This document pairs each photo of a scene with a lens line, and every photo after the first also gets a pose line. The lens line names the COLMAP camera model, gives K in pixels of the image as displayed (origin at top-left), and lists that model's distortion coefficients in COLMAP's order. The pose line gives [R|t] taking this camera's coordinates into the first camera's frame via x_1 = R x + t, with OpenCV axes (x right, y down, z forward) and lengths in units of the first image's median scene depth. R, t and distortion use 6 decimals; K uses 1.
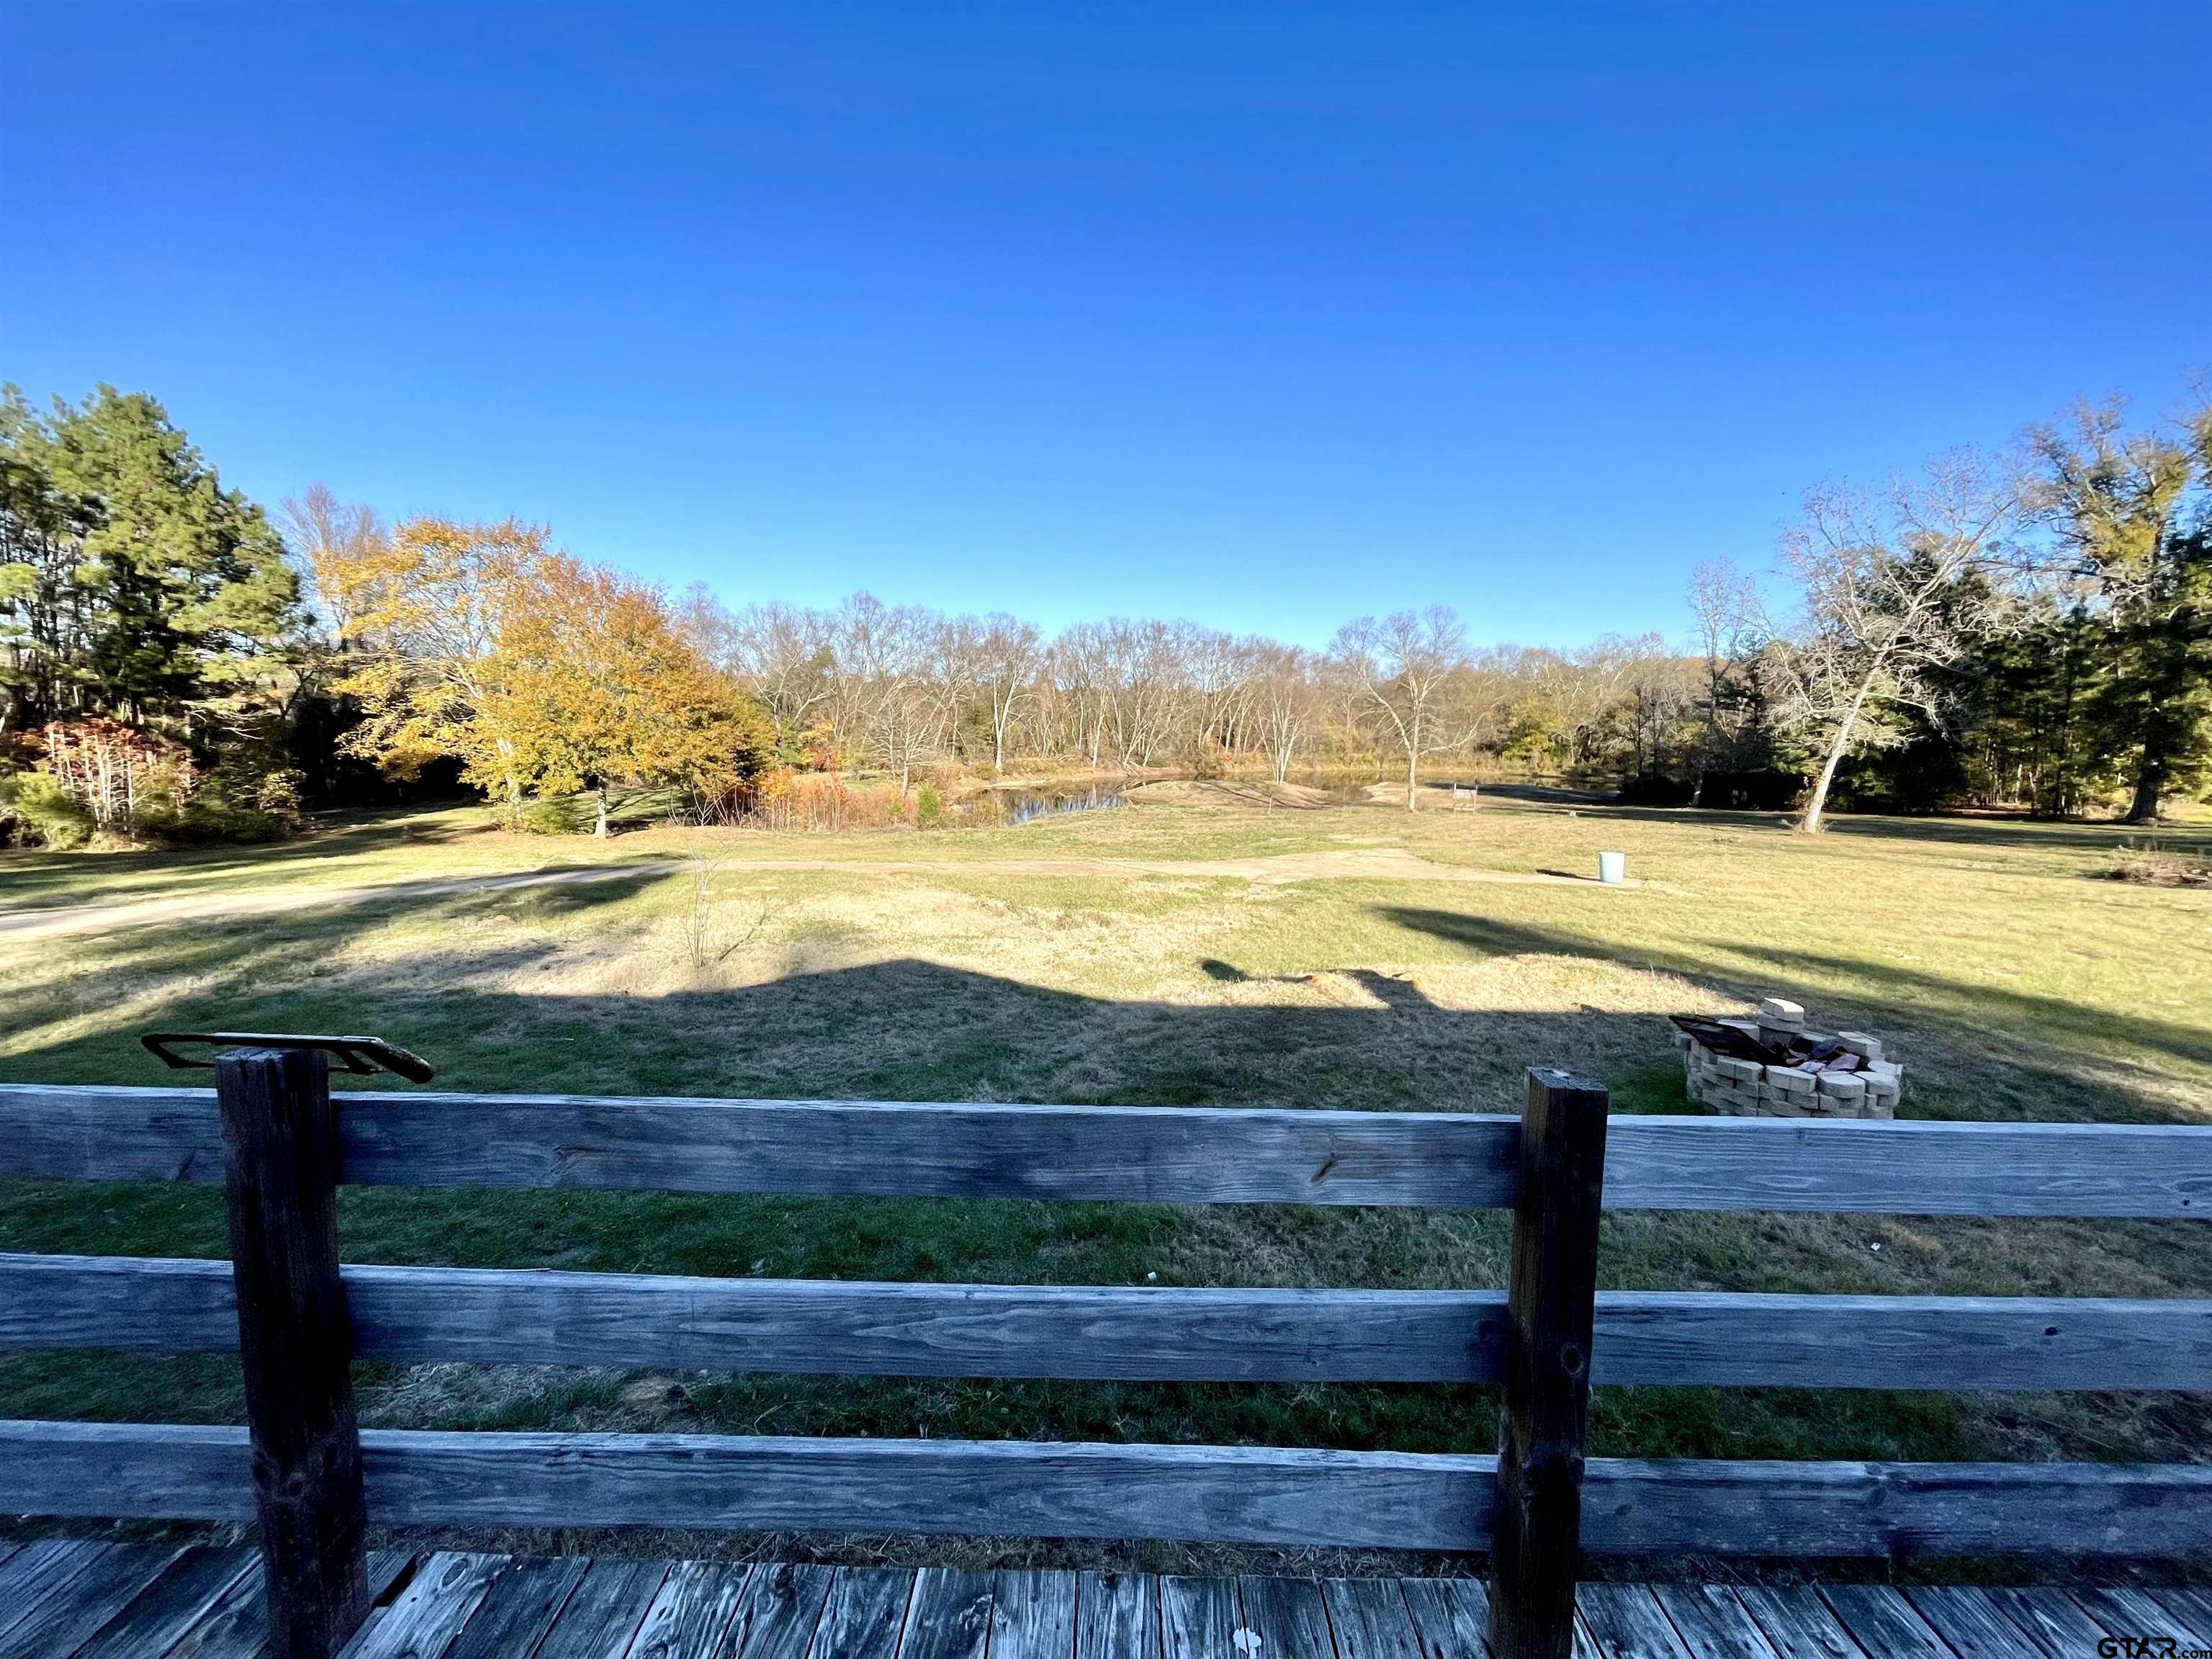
lens RADIAL K [[894.6, 0, 1104.3], [0, 894.6, 822.4], [0, 0, 1]] dist [-0.001492, 0.000474]
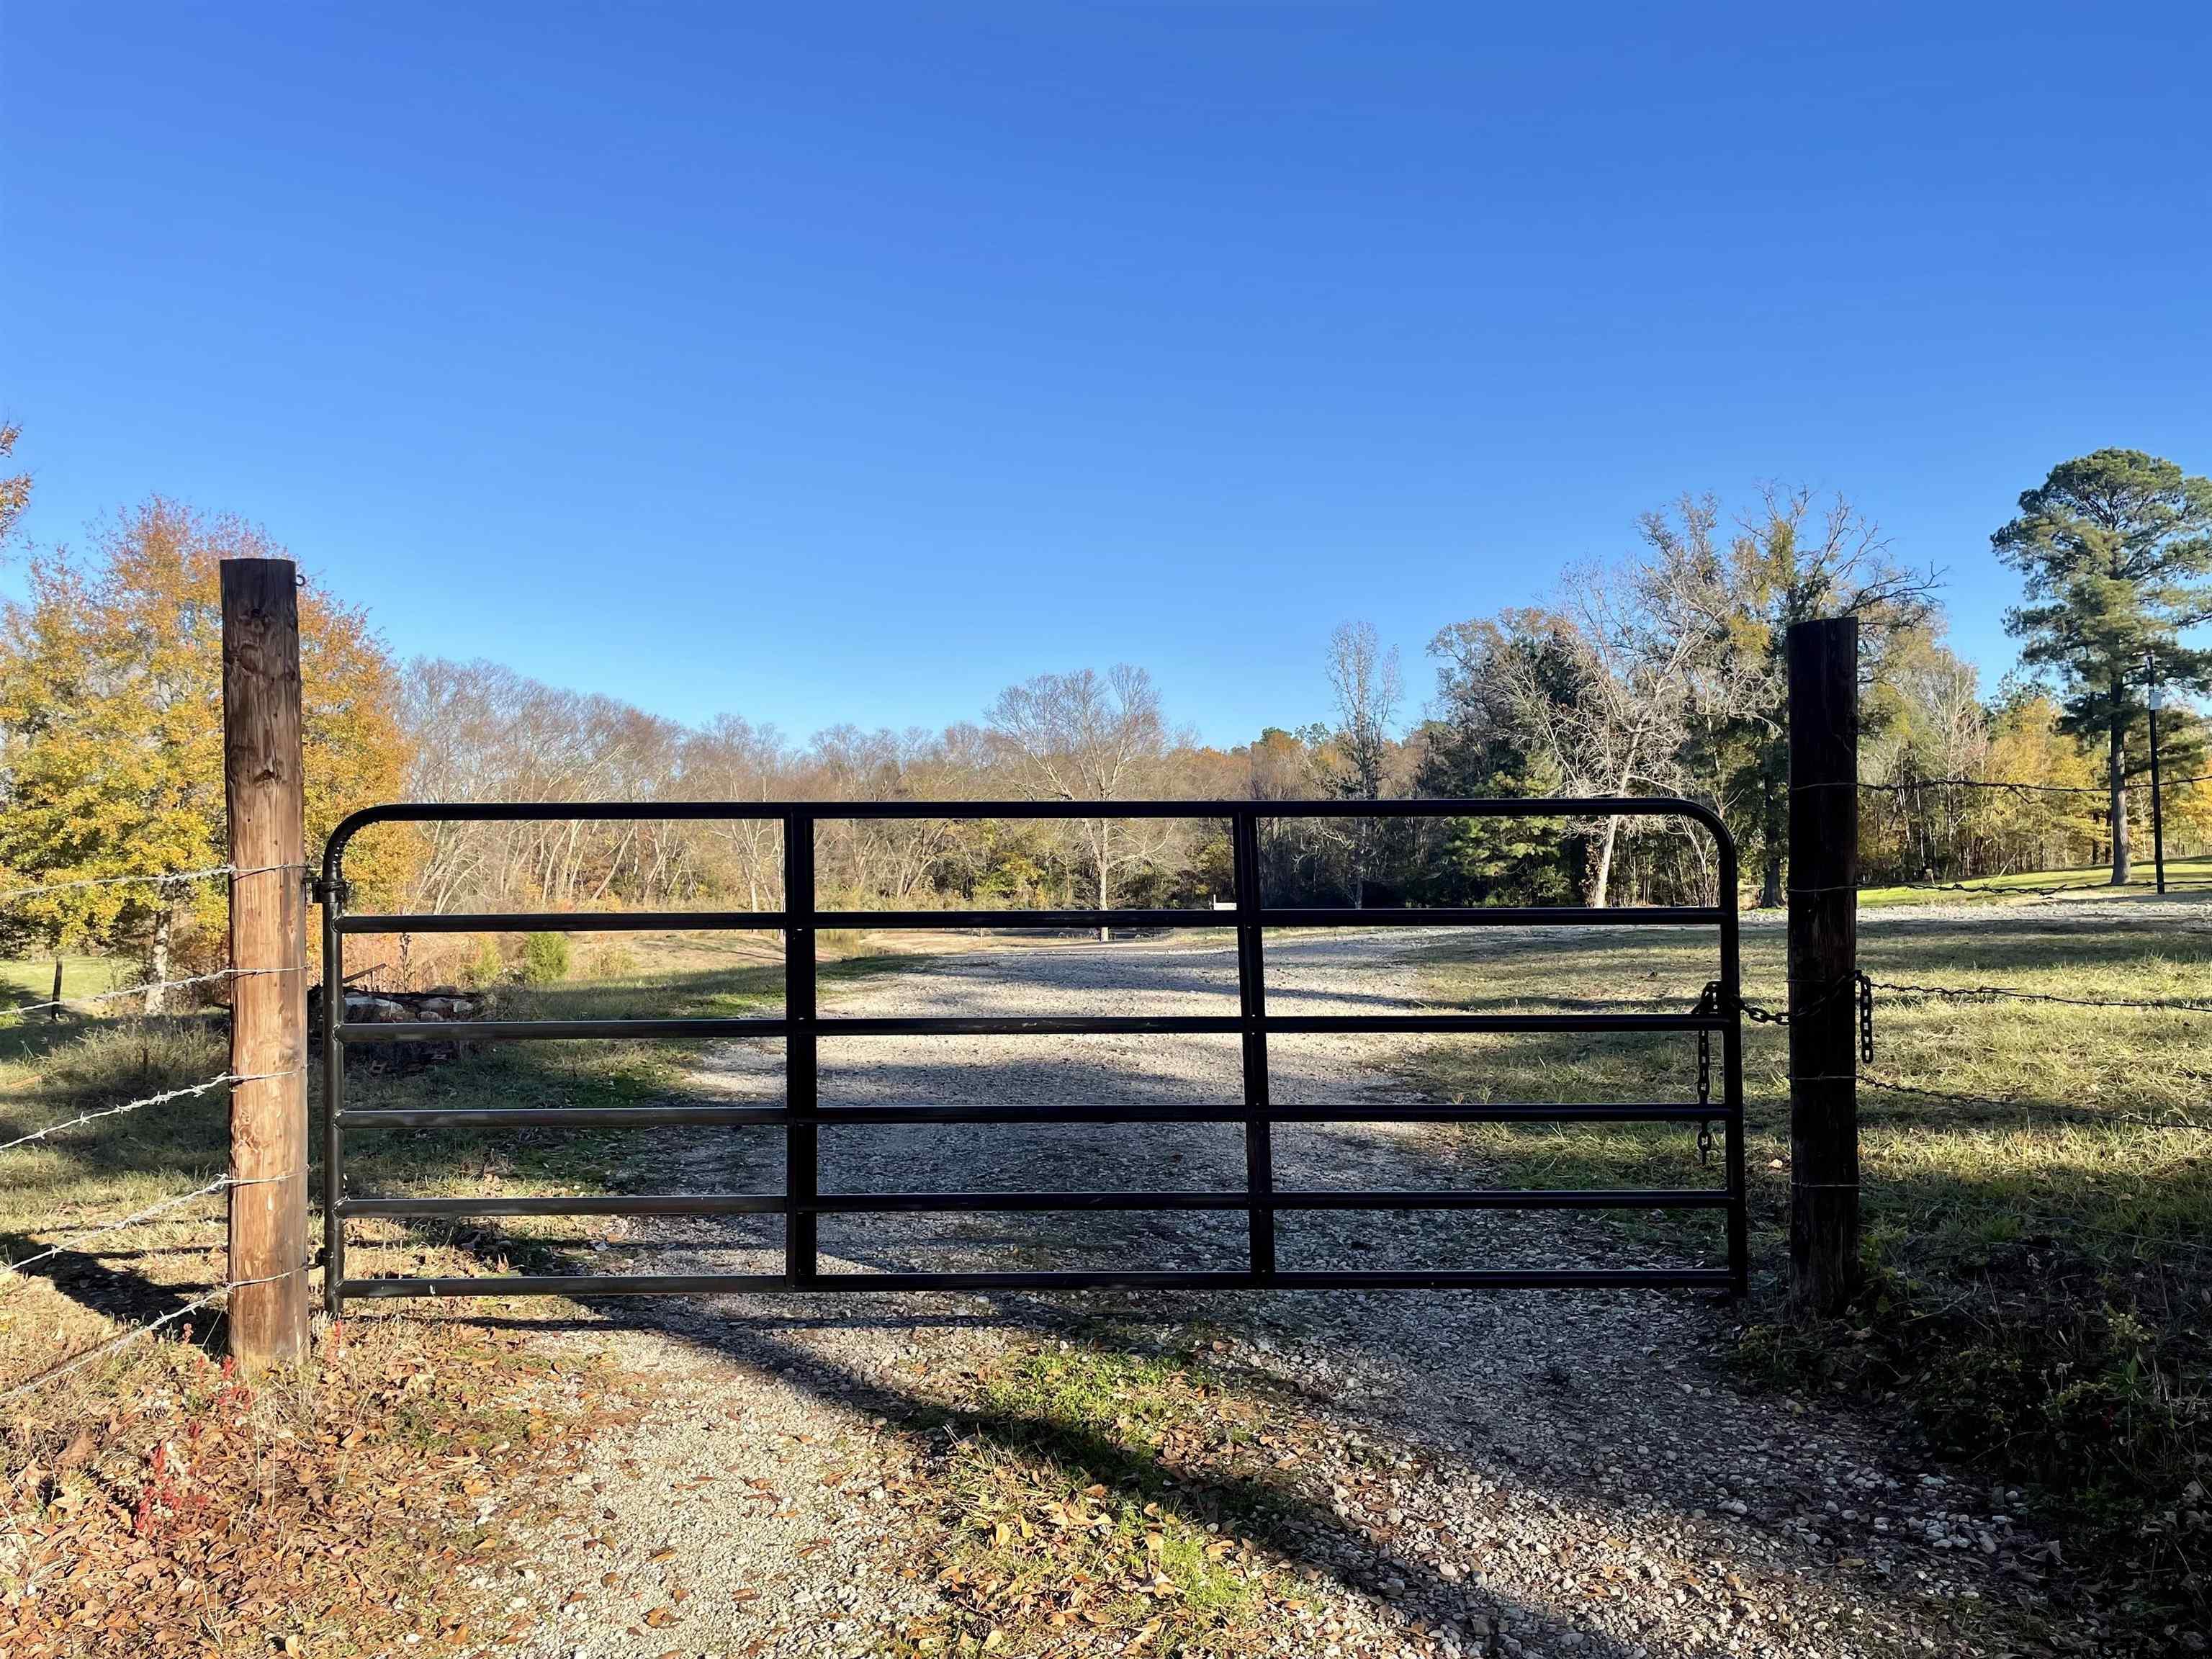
lens RADIAL K [[1662.3, 0, 1111.2], [0, 1662.3, 841.8], [0, 0, 1]] dist [0.089171, -0.109885]
pose [[0.805143, -0.013096, 0.592936, -0.434332], [0.087918, 0.991346, -0.097487, 0.034978], [-0.586528, 0.130621, 0.799327, -0.070644]]
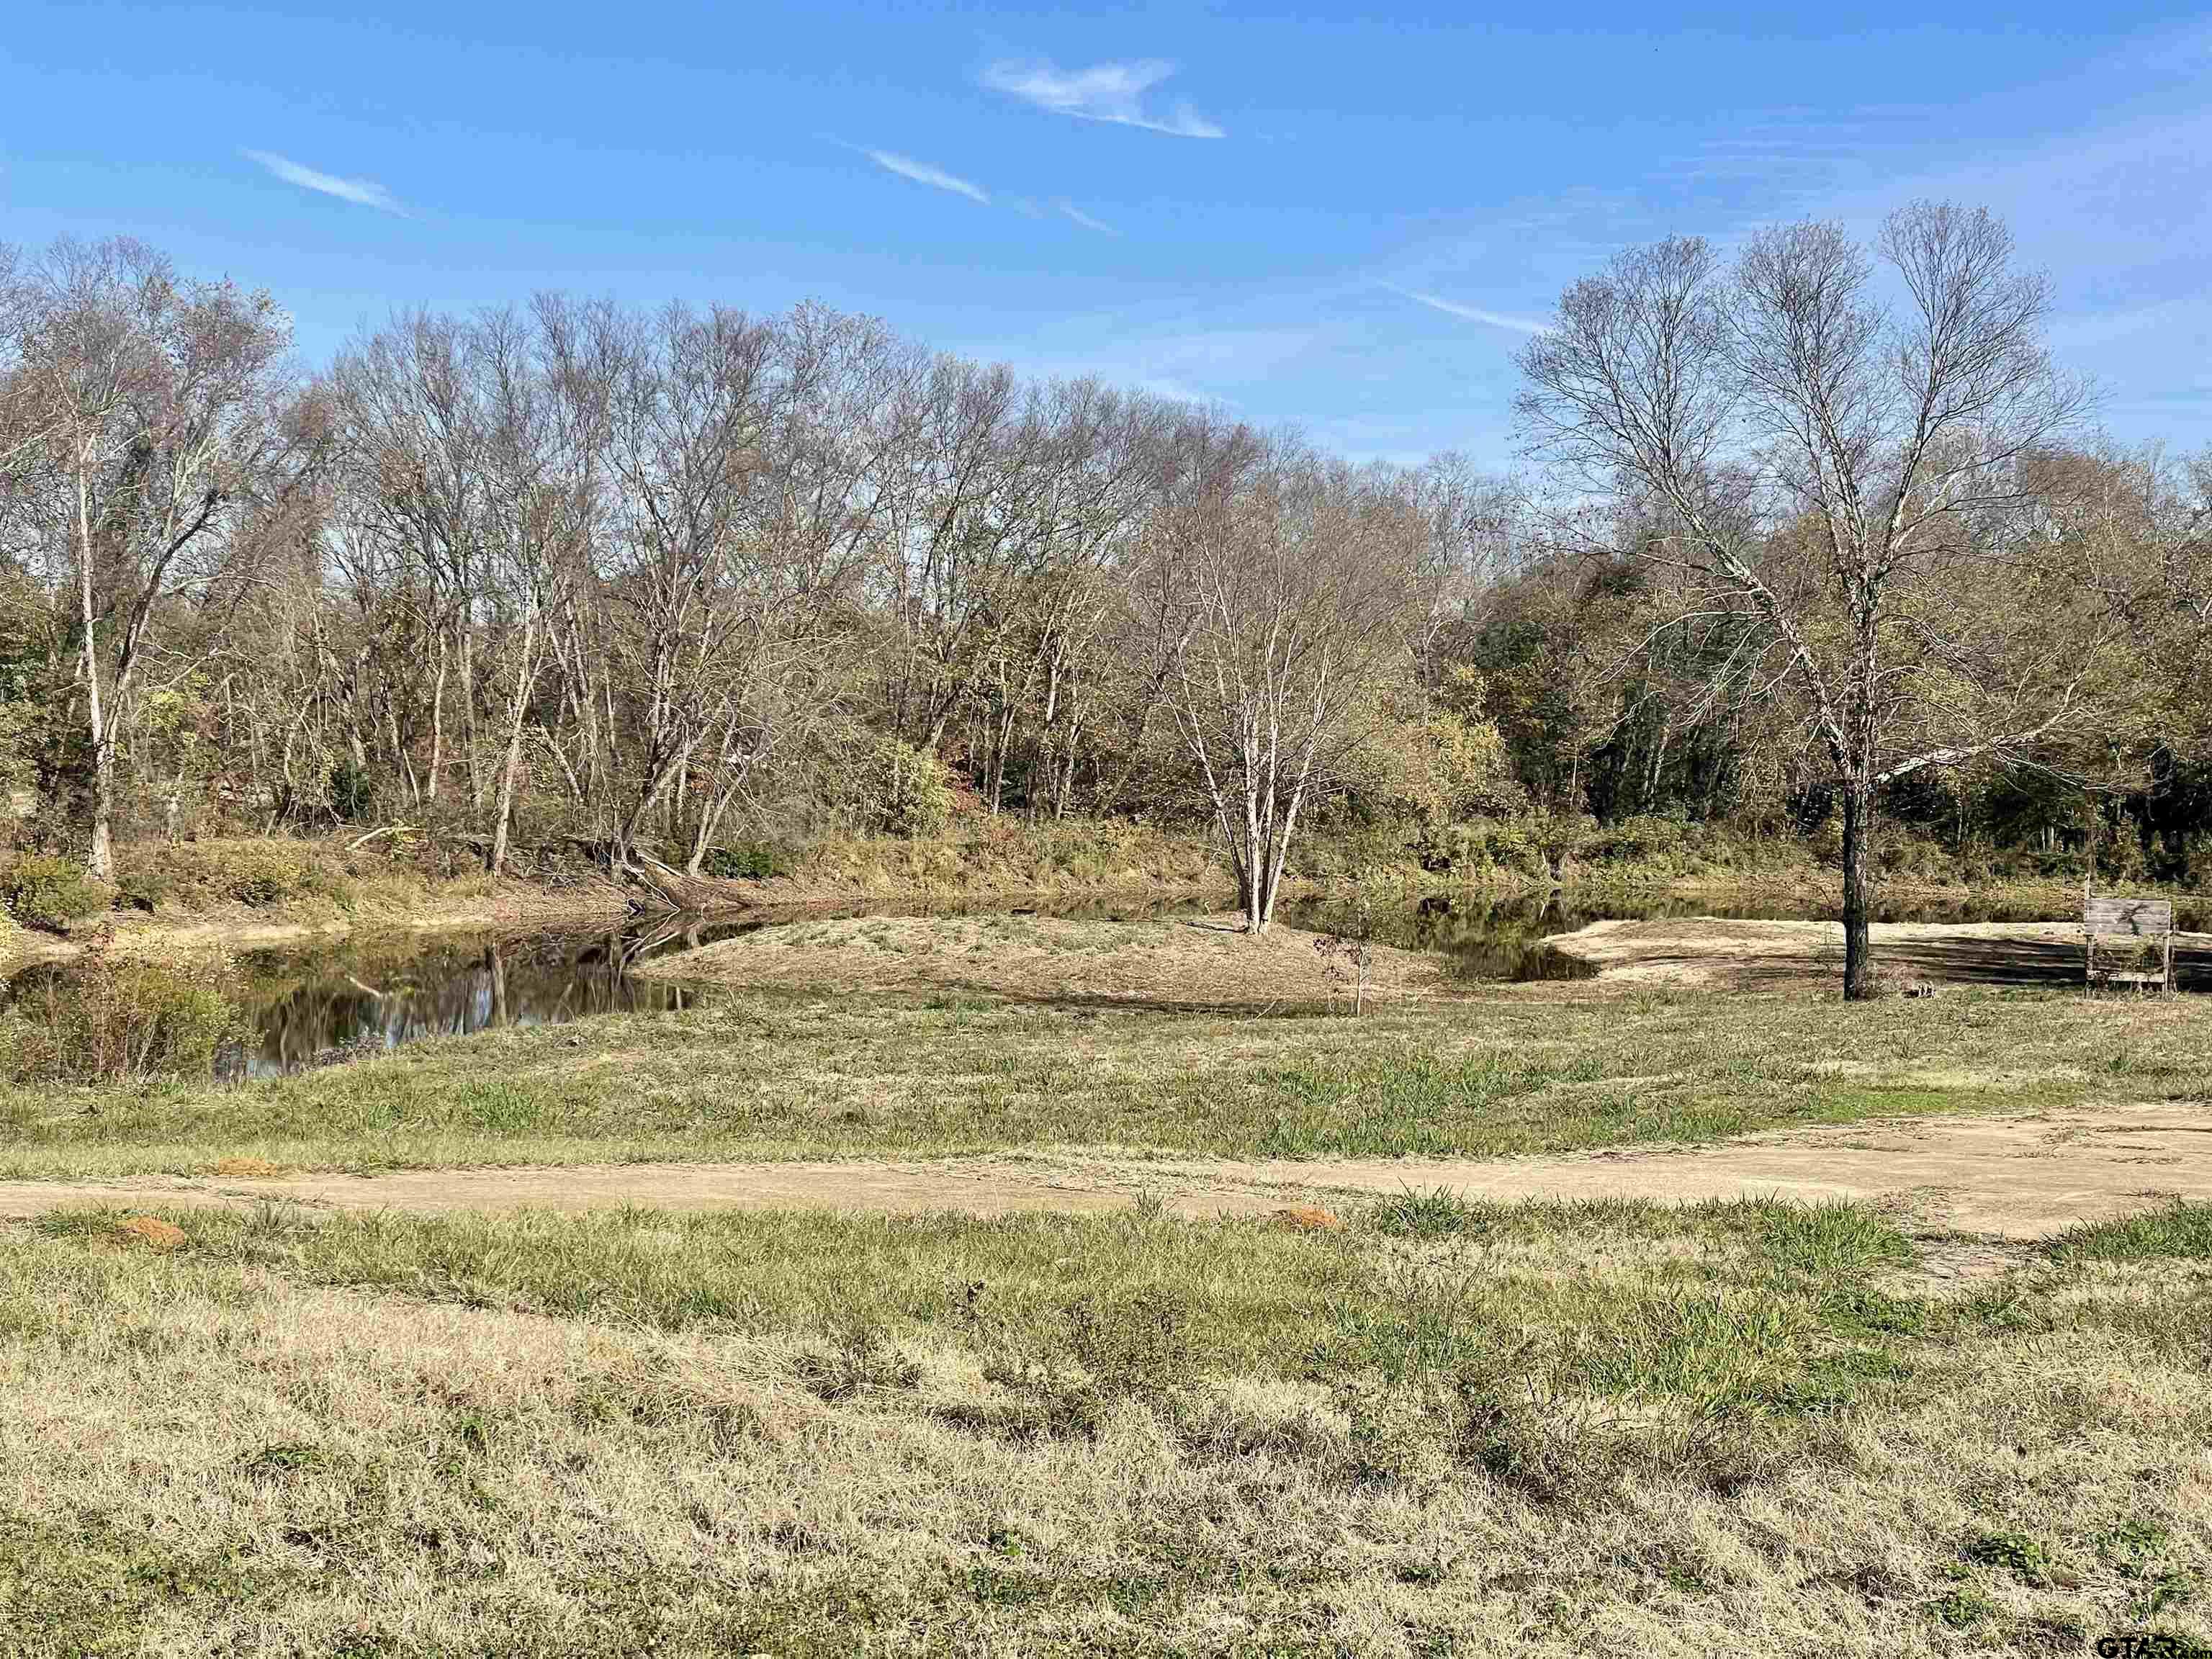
lens RADIAL K [[3292.4, 0, 1118.9], [0, 3292.4, 841.1], [0, 0, 1]] dist [0.157240, 0.000000]
pose [[0.978423, -0.004761, 0.206557, -0.059794], [0.022149, 0.996390, -0.081951, 0.015290], [-0.205422, 0.084758, 0.974996, 0.111750]]
